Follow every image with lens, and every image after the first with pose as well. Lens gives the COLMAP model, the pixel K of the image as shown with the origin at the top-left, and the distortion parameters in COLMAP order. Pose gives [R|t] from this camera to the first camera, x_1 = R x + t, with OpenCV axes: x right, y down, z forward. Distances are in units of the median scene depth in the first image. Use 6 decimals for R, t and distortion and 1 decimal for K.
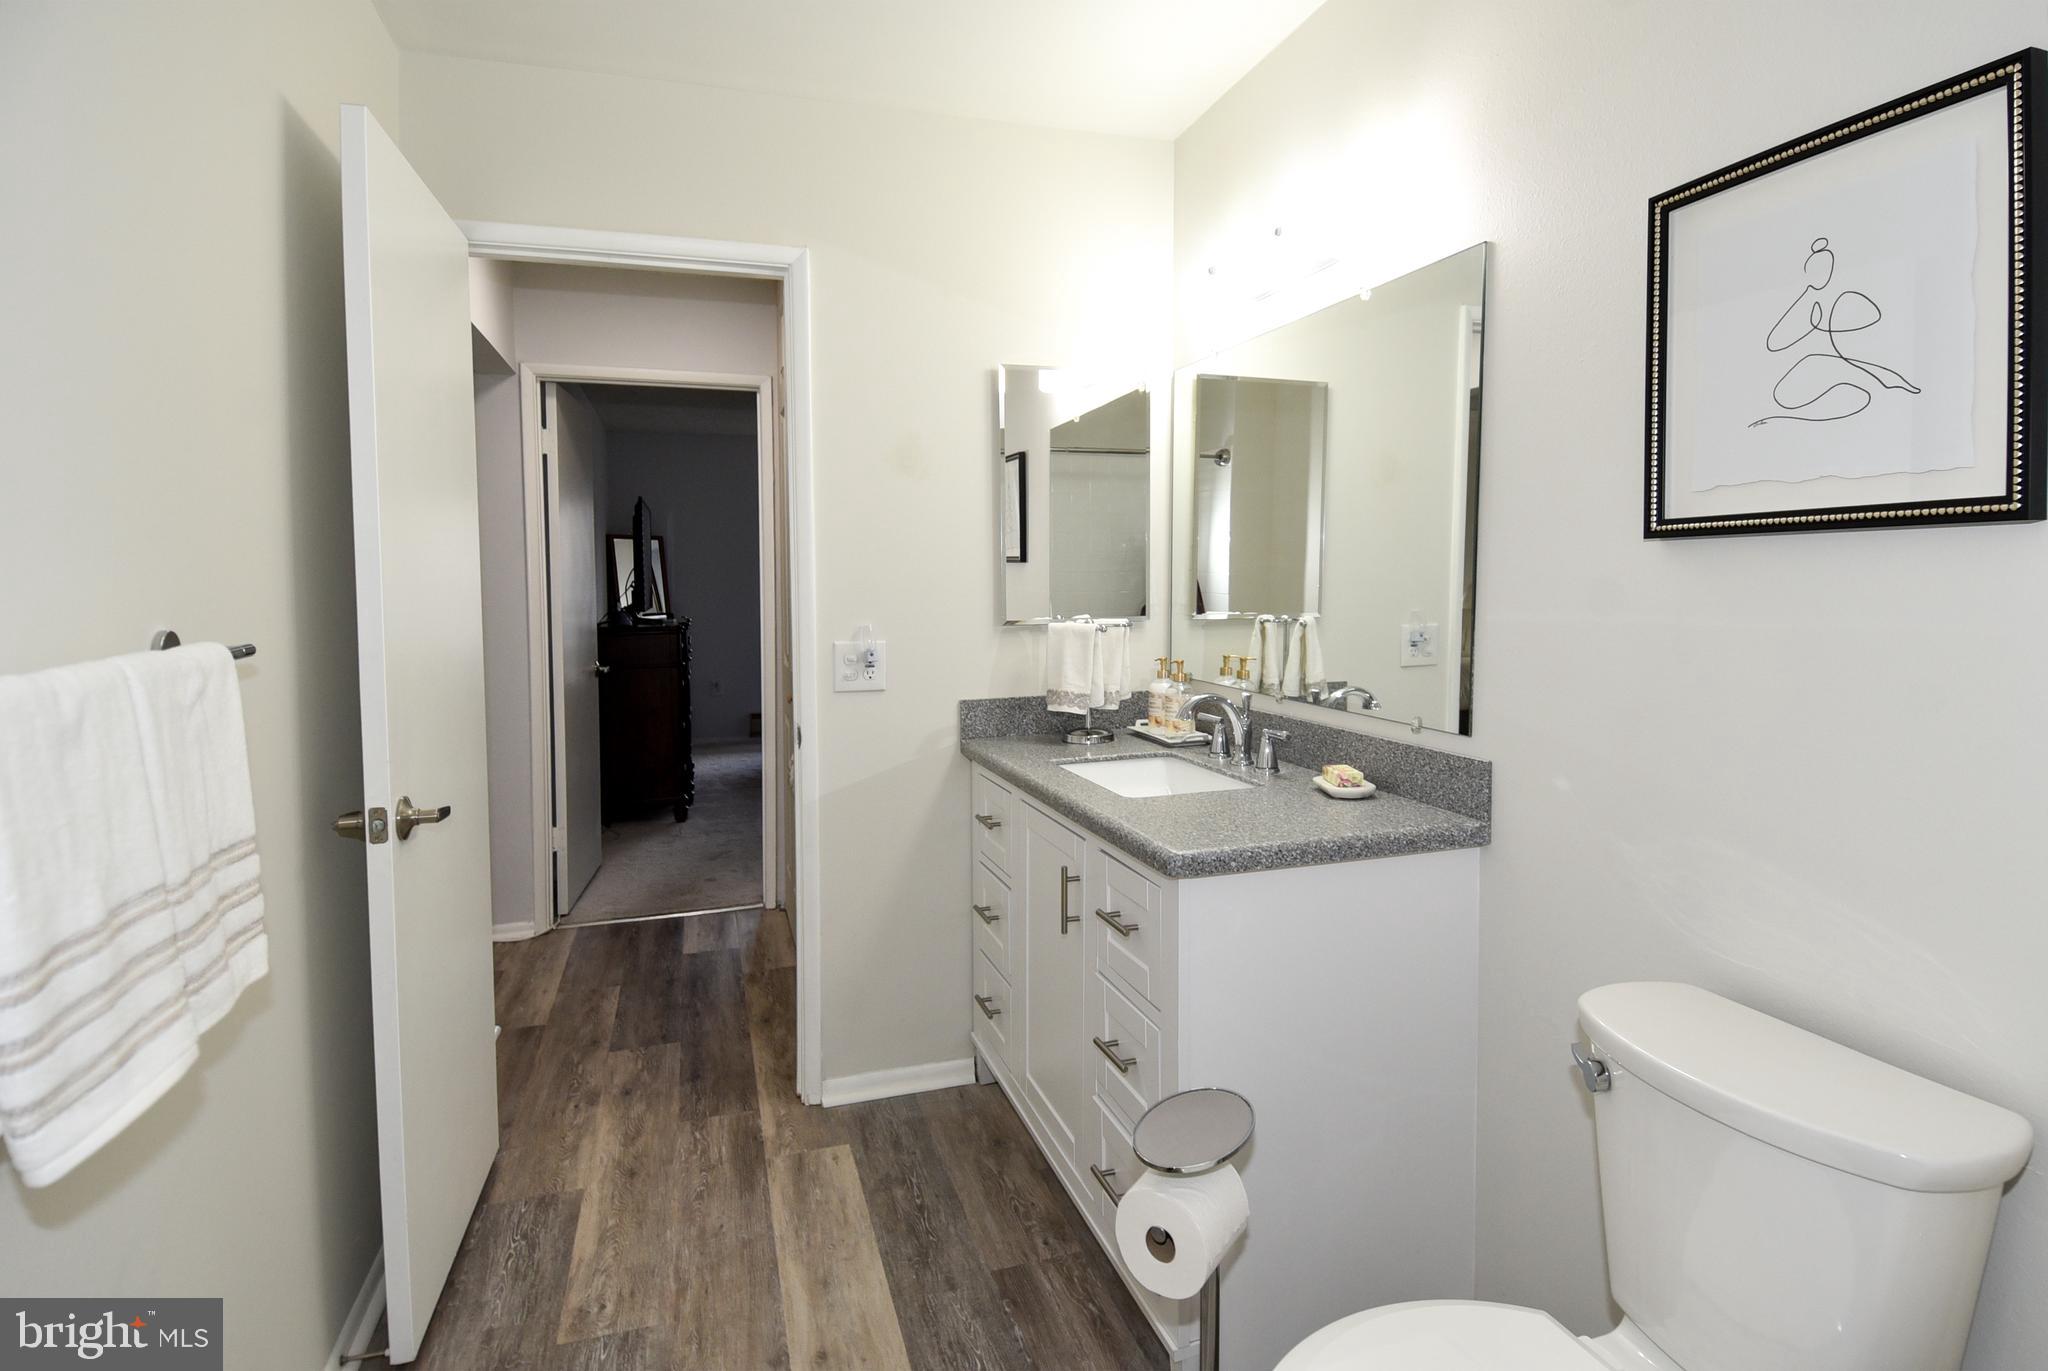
lens RADIAL K [[1102.2, 0, 1024.0], [0, 1102.2, 685.5], [0, 0, 1]] dist [0.046679, -0.051523]
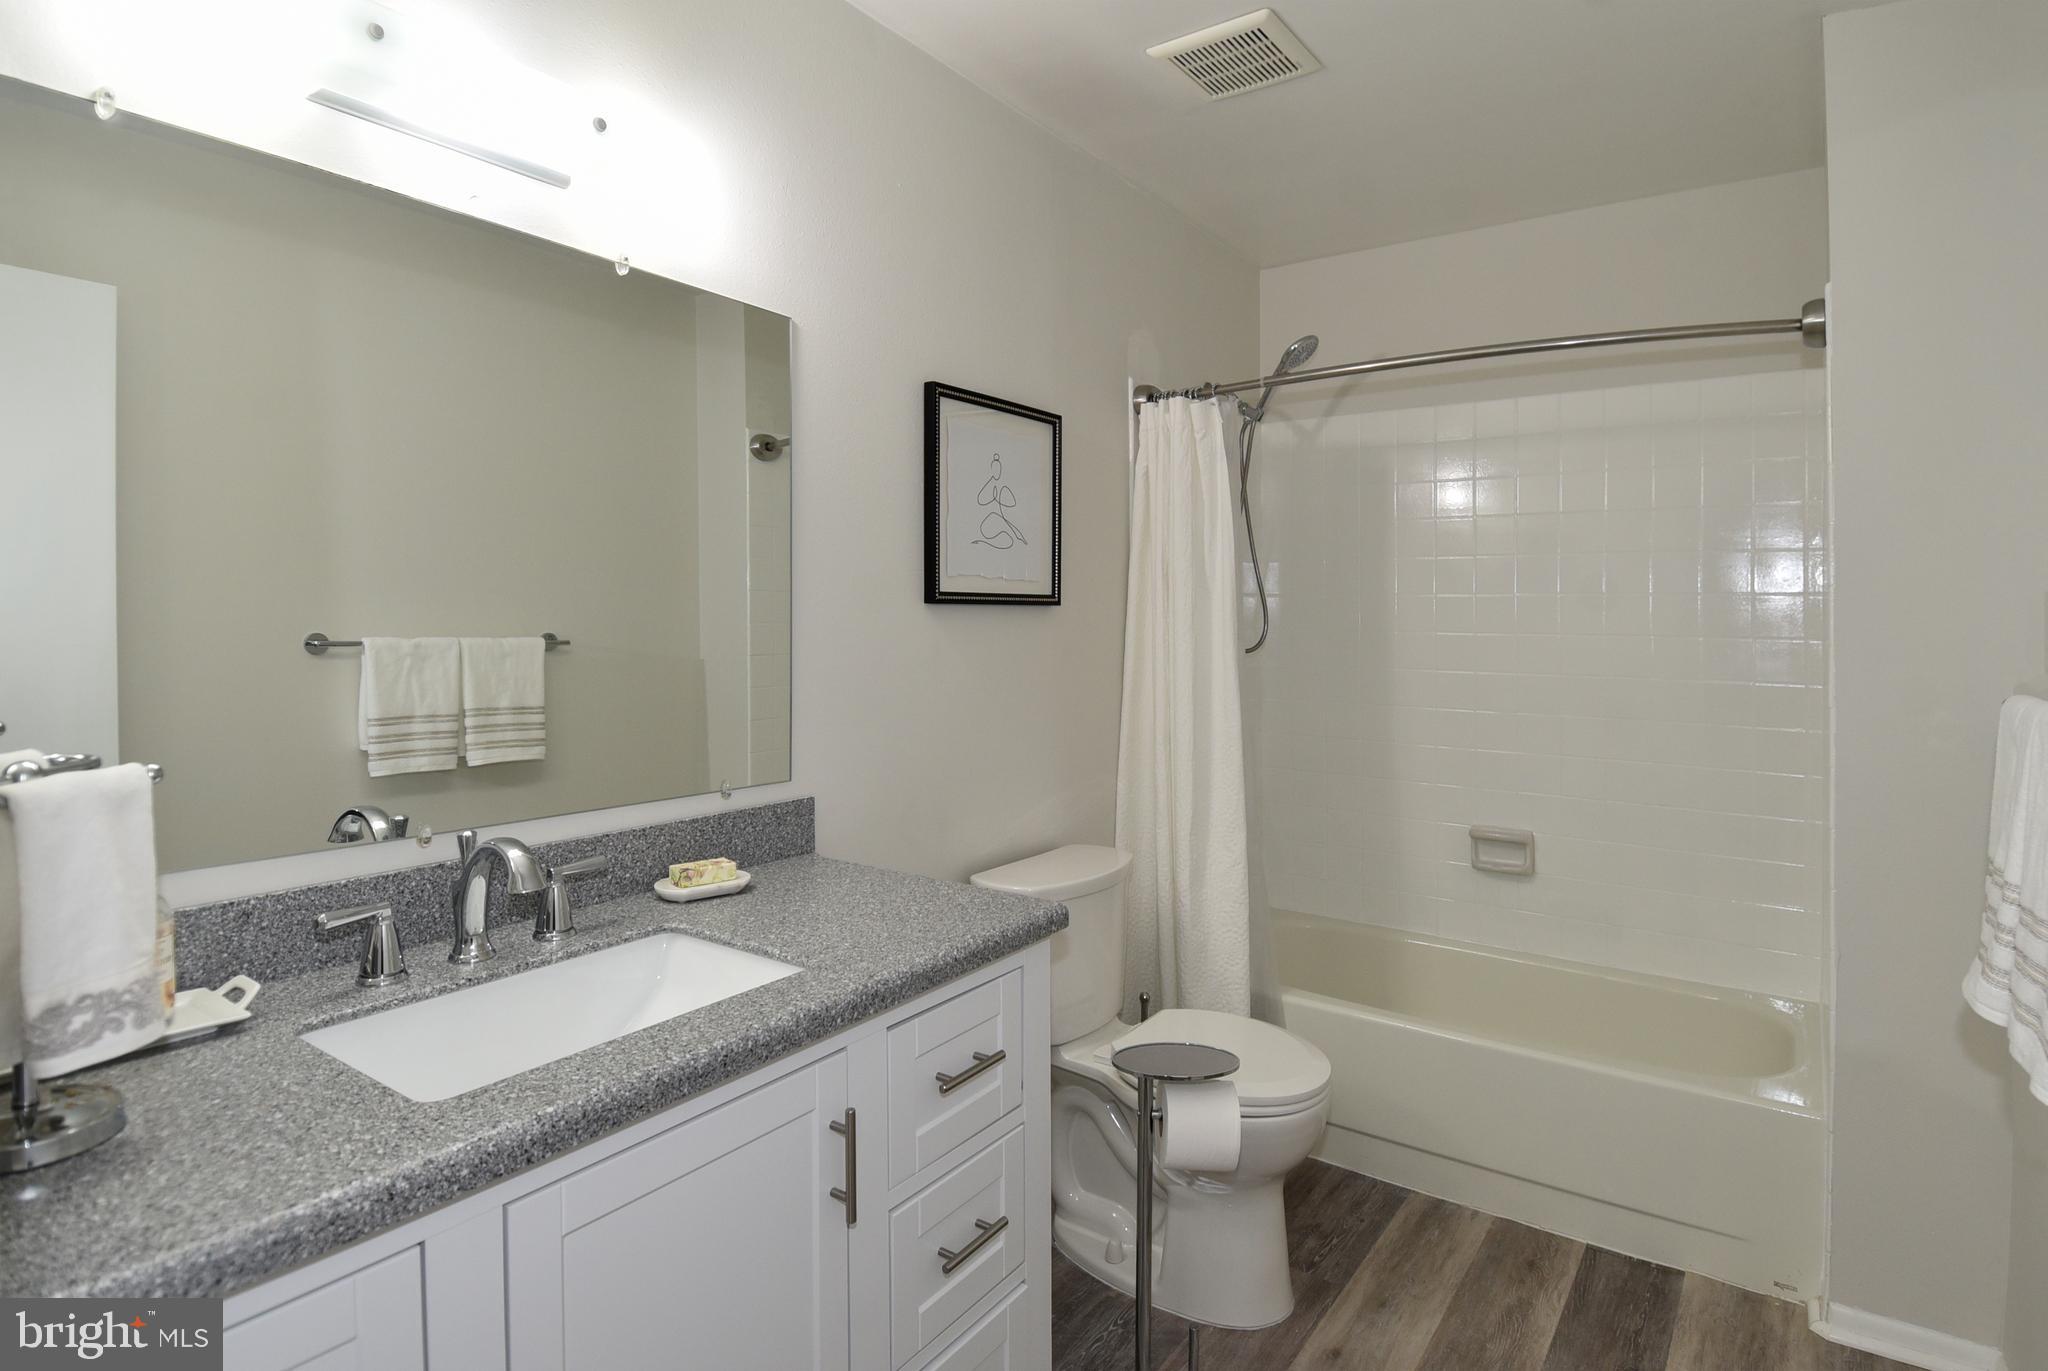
lens RADIAL K [[1102.2, 0, 1024.0], [0, 1102.2, 685.5], [0, 0, 1]] dist [0.046679, -0.051523]
pose [[-0.617331, -0.017336, 0.786513, -0.709974], [0.095503, 0.990712, 0.096797, -0.157213], [-0.780885, 0.134870, -0.609941, 1.865103]]
